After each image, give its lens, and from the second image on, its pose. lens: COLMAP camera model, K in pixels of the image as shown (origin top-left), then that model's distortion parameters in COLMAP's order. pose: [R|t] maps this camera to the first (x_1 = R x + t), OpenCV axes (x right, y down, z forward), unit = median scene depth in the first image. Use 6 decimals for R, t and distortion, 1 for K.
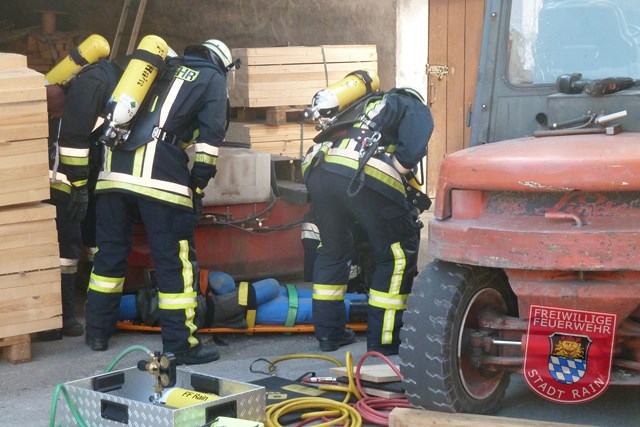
lens RADIAL K [[1501.8, 0, 319.8], [0, 1501.8, 213.7], [0, 0, 1]] dist [0.036243, 0.000000]
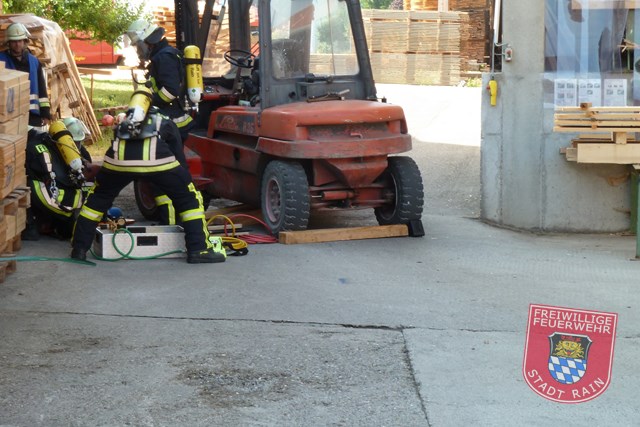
lens RADIAL K [[1669.5, 0, 320.2], [0, 1669.5, 213.8], [0, 0, 1]] dist [0.011035, 0.000000]
pose [[0.573876, -0.058451, 0.816854, -1.777634], [0.083137, 0.996455, 0.012895, 0.077420], [-0.814712, 0.060511, 0.576700, -0.382614]]
